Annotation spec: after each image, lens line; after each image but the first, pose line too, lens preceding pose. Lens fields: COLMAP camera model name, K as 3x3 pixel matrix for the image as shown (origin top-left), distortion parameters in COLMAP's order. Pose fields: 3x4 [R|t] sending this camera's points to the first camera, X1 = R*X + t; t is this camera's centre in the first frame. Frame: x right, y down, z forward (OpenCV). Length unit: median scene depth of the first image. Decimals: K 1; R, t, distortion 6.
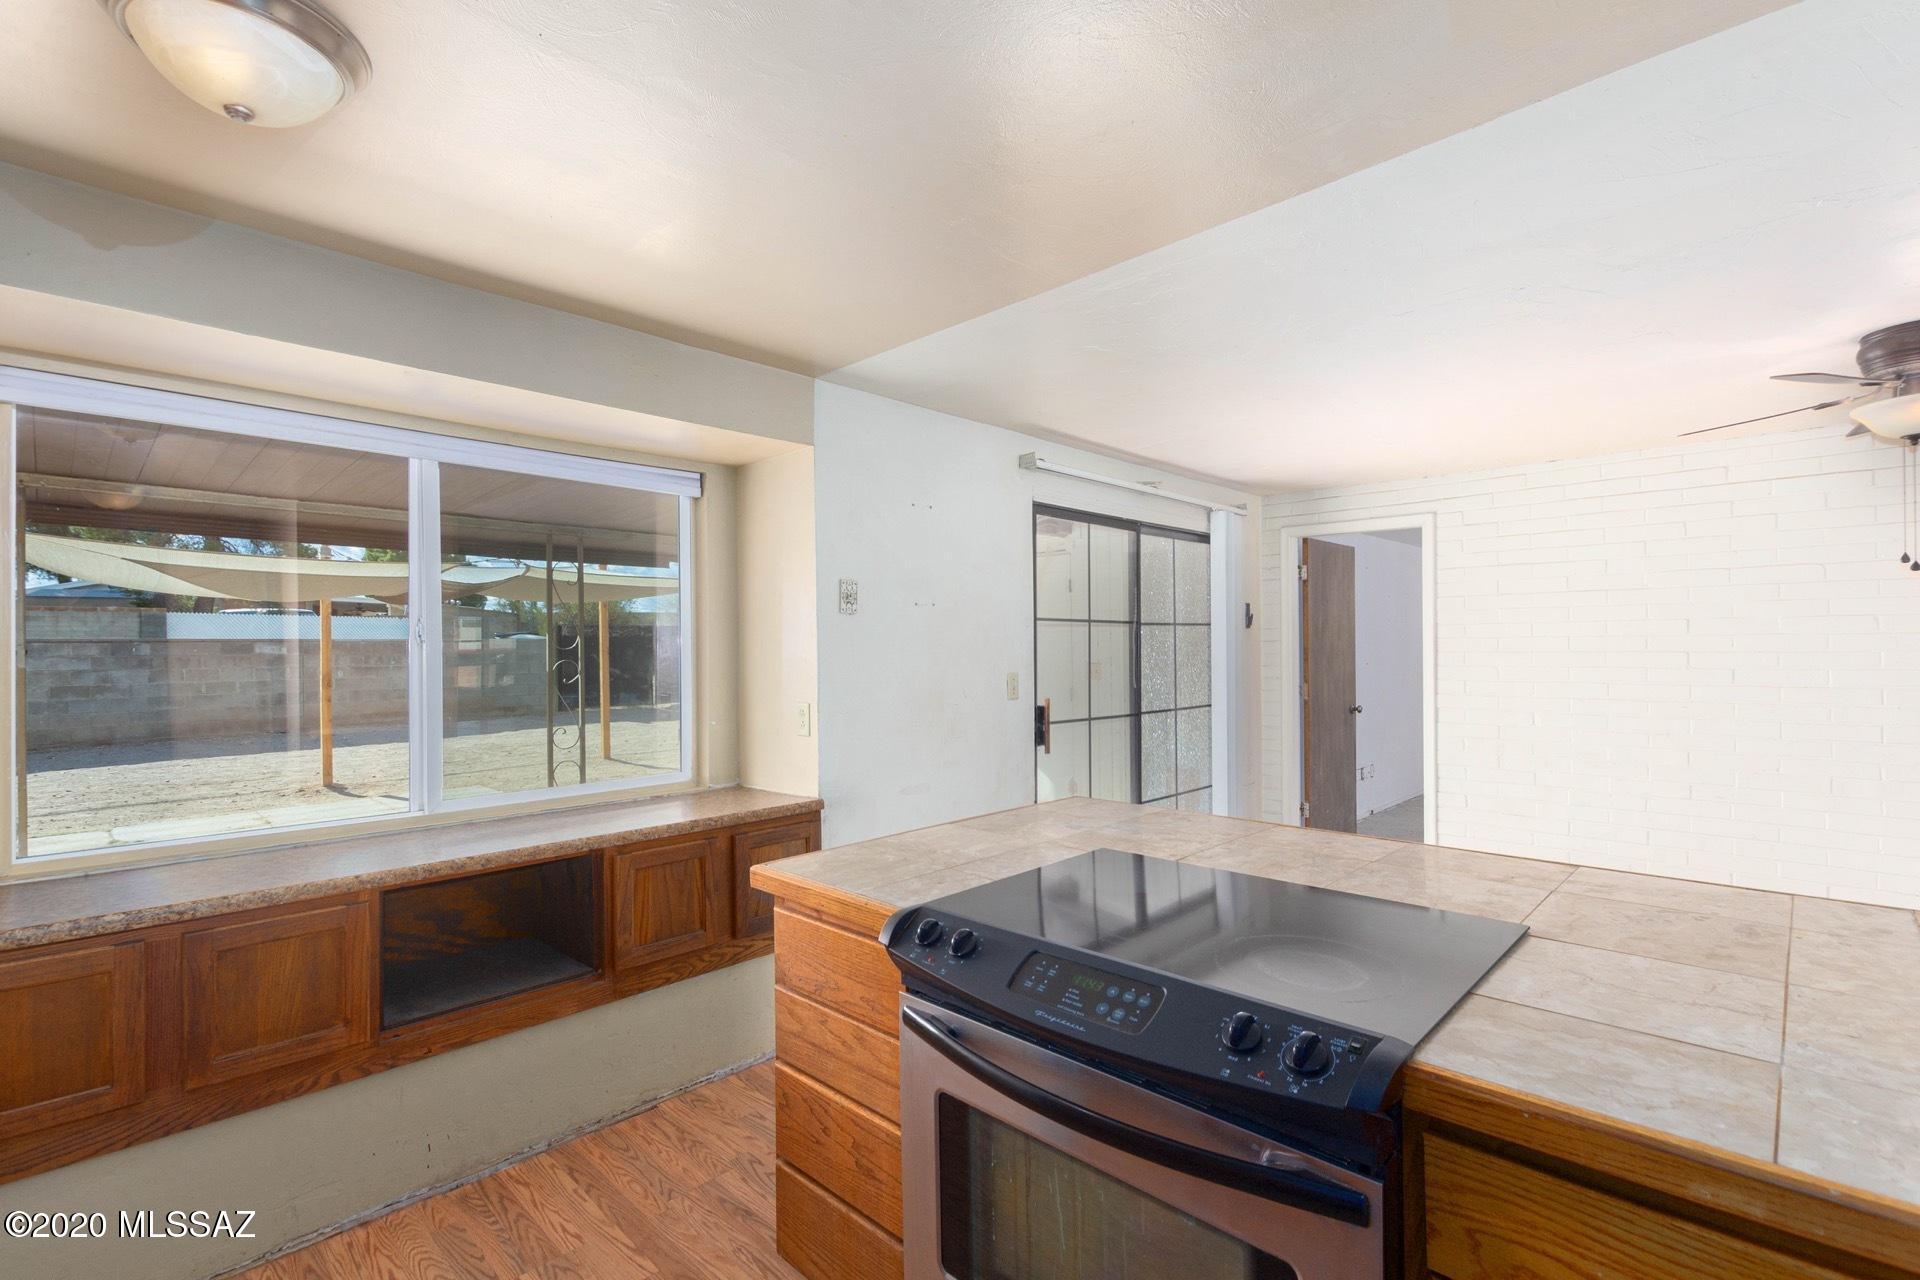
lens RADIAL K [[871.0, 0, 950.4], [0, 871.0, 651.6], [0, 0, 1]] dist [0.003907, 0.002023]
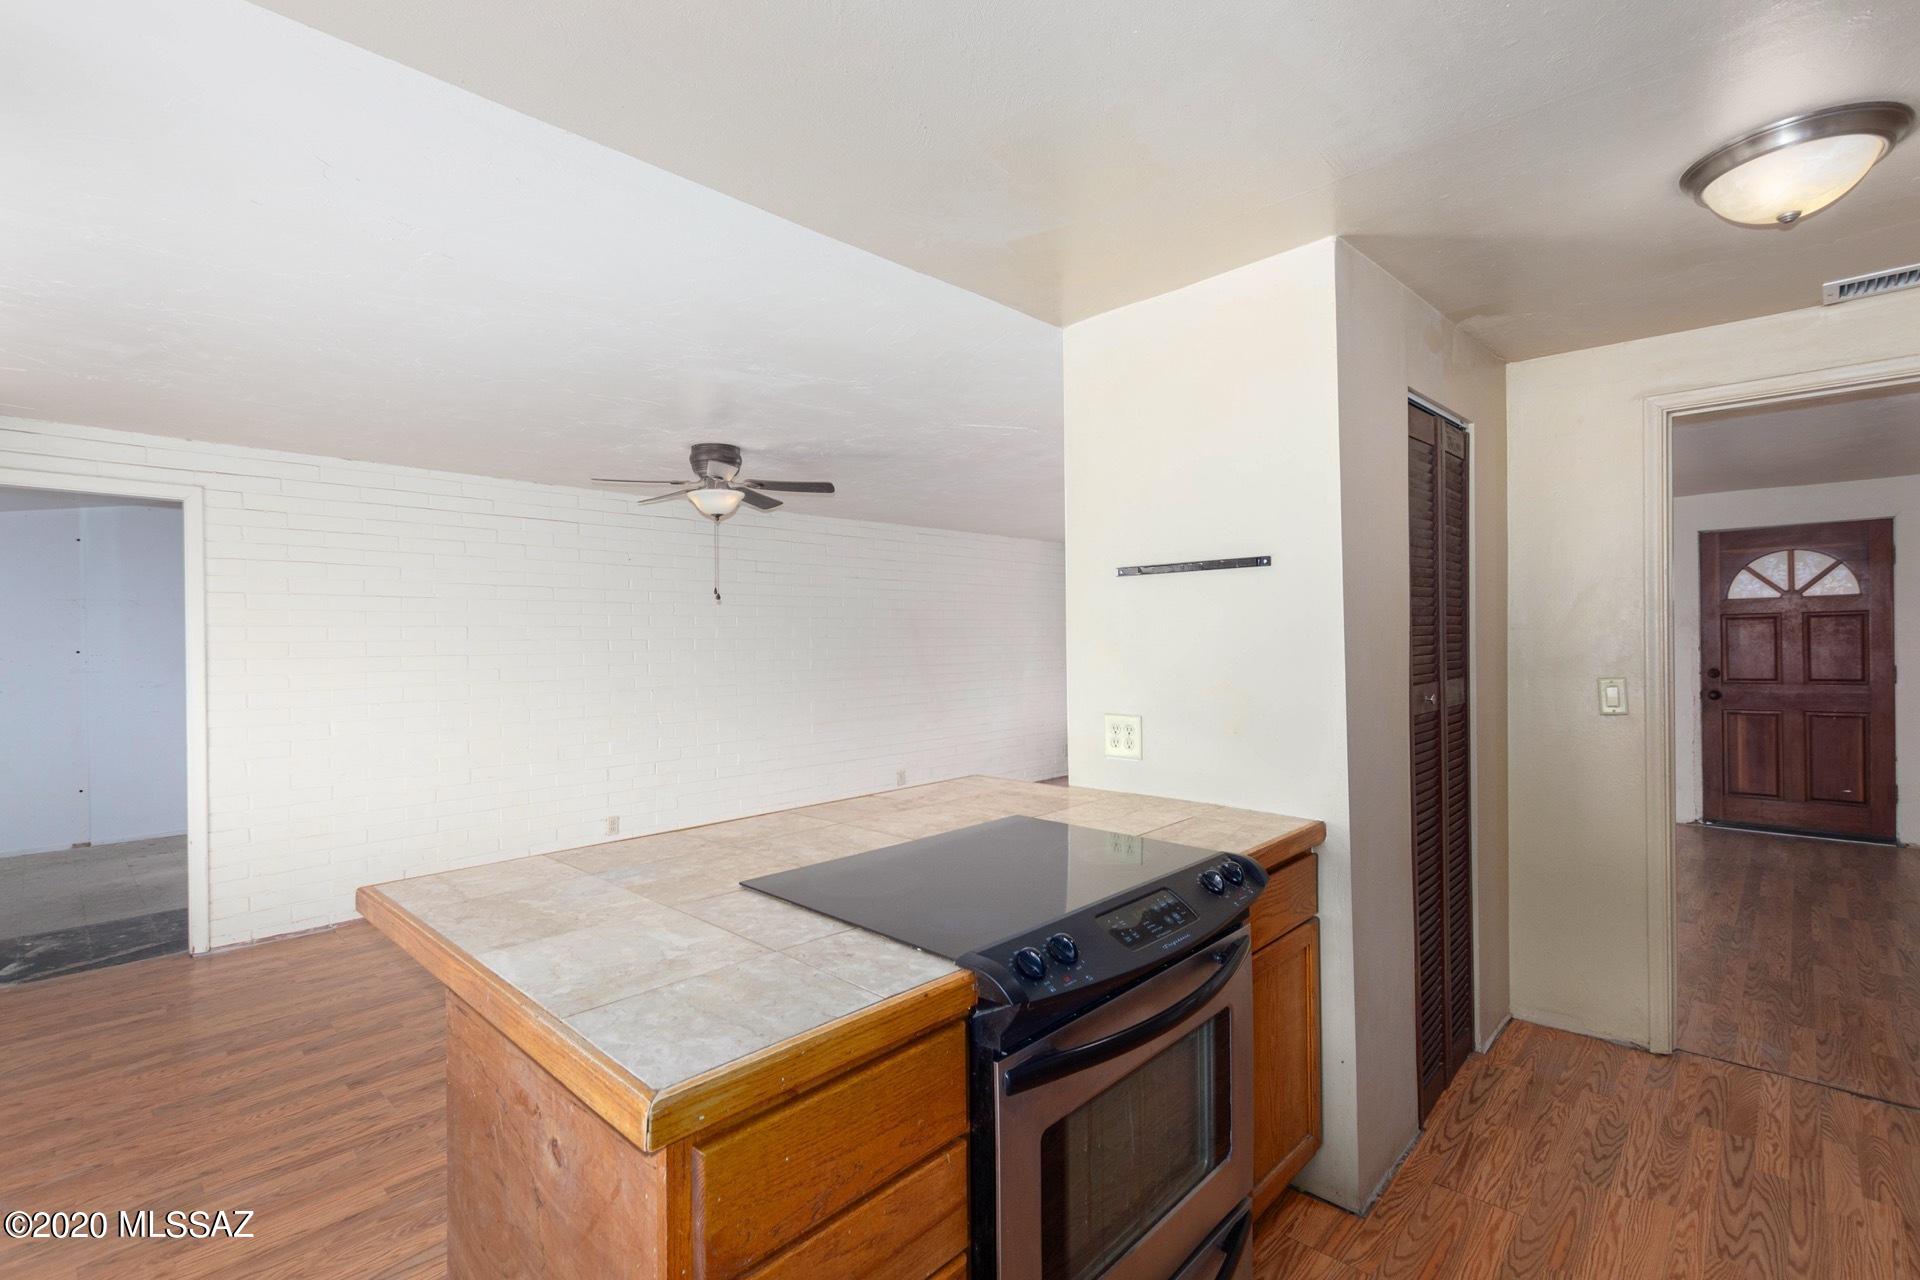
lens RADIAL K [[871.0, 0, 951.8], [0, 871.0, 638.2], [0, 0, 1]] dist [0.003907, 0.002023]
pose [[-0.015885, 0.012607, 0.999794, -0.714009], [0.015343, 0.999806, -0.012364, 0.004482], [-0.999756, 0.015144, -0.016075, 0.860351]]
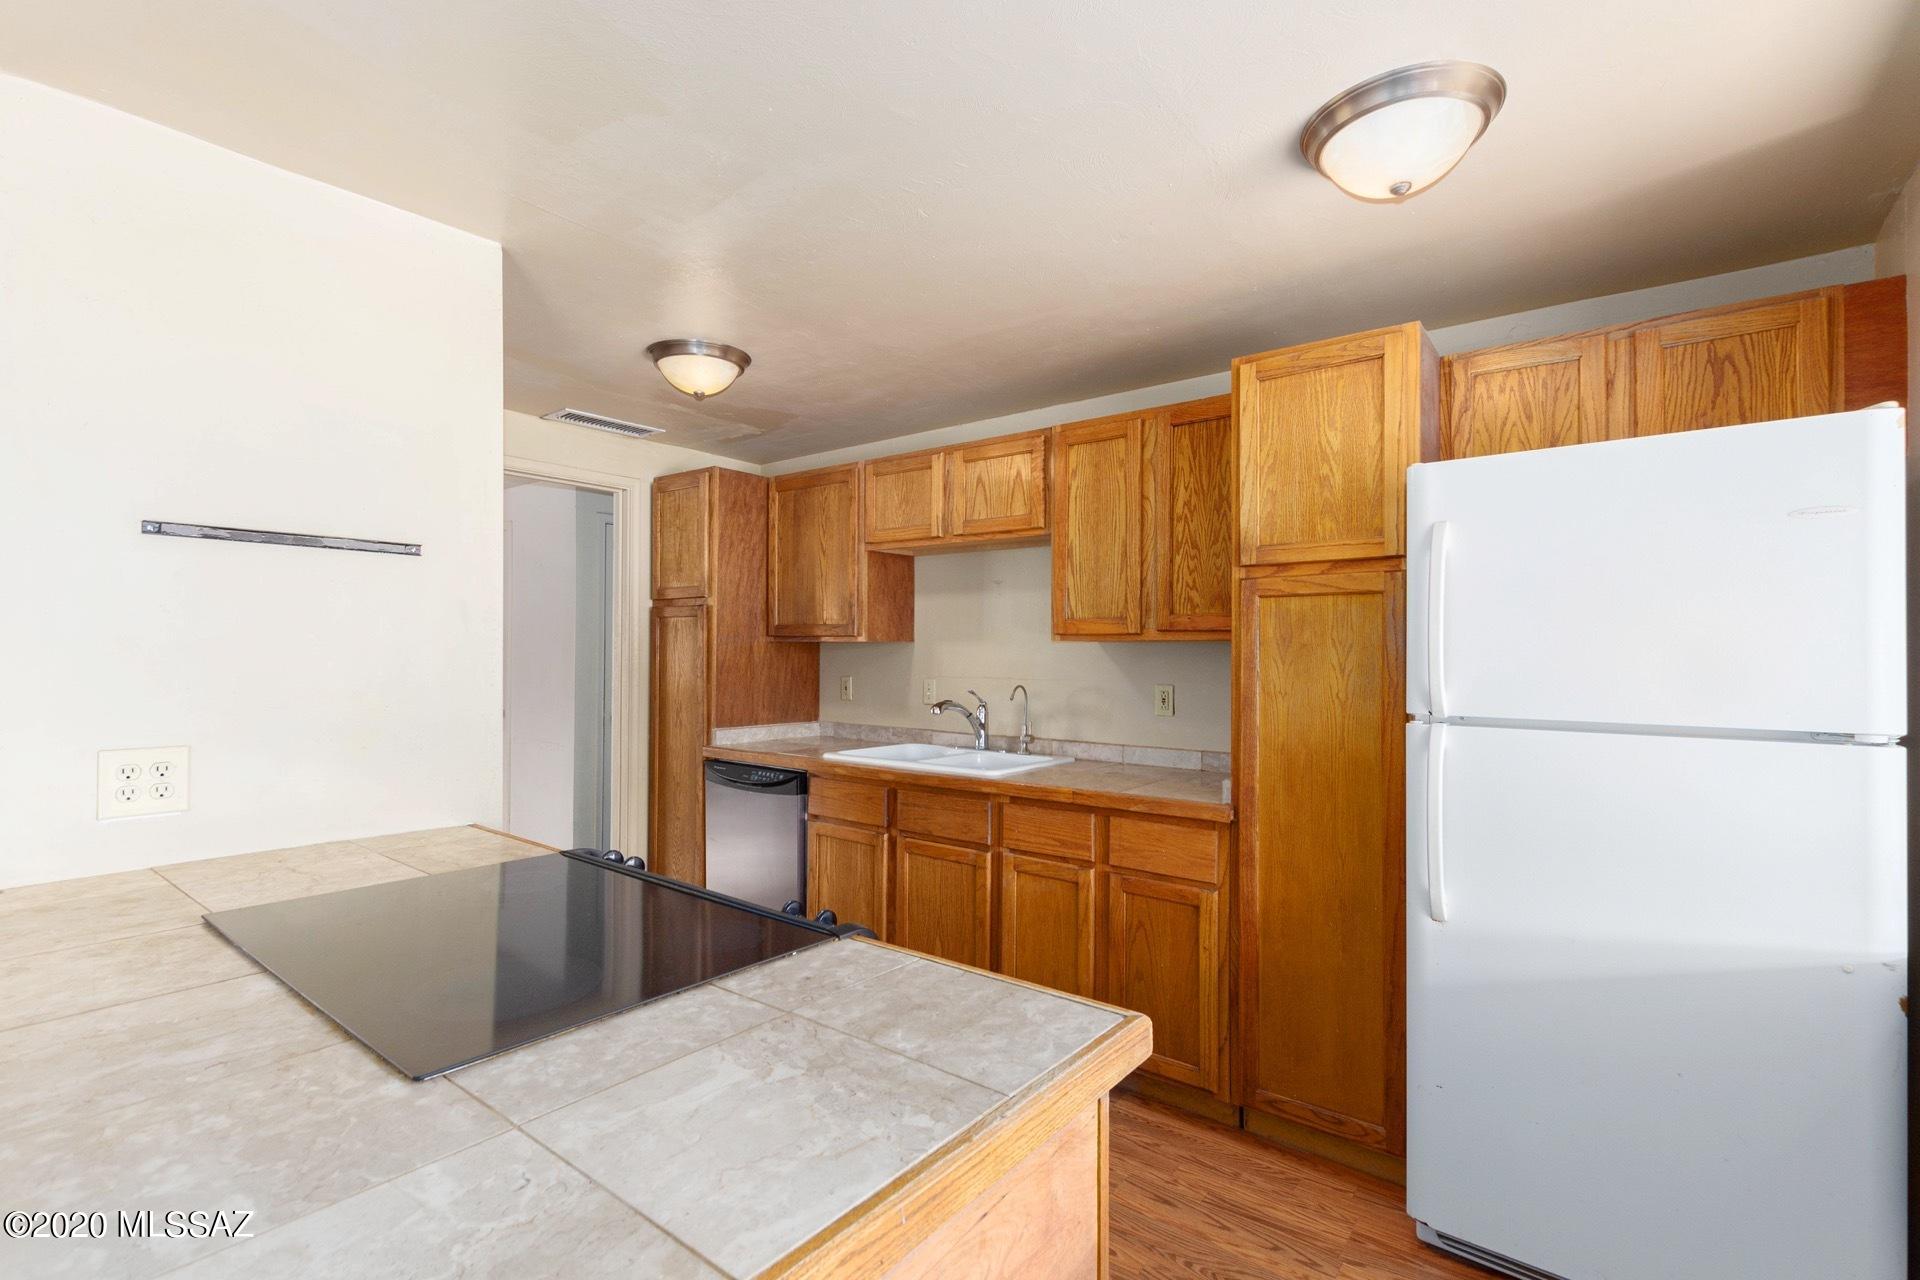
lens RADIAL K [[871.0, 0, 955.4], [0, 871.0, 641.2], [0, 0, 1]] dist [0.003907, 0.002023]
pose [[-0.993019, 0.002430, -0.117925, -0.042755], [0.003276, 0.999970, -0.006983, 0.012248], [0.117905, -0.007321, -0.992998, 1.568249]]
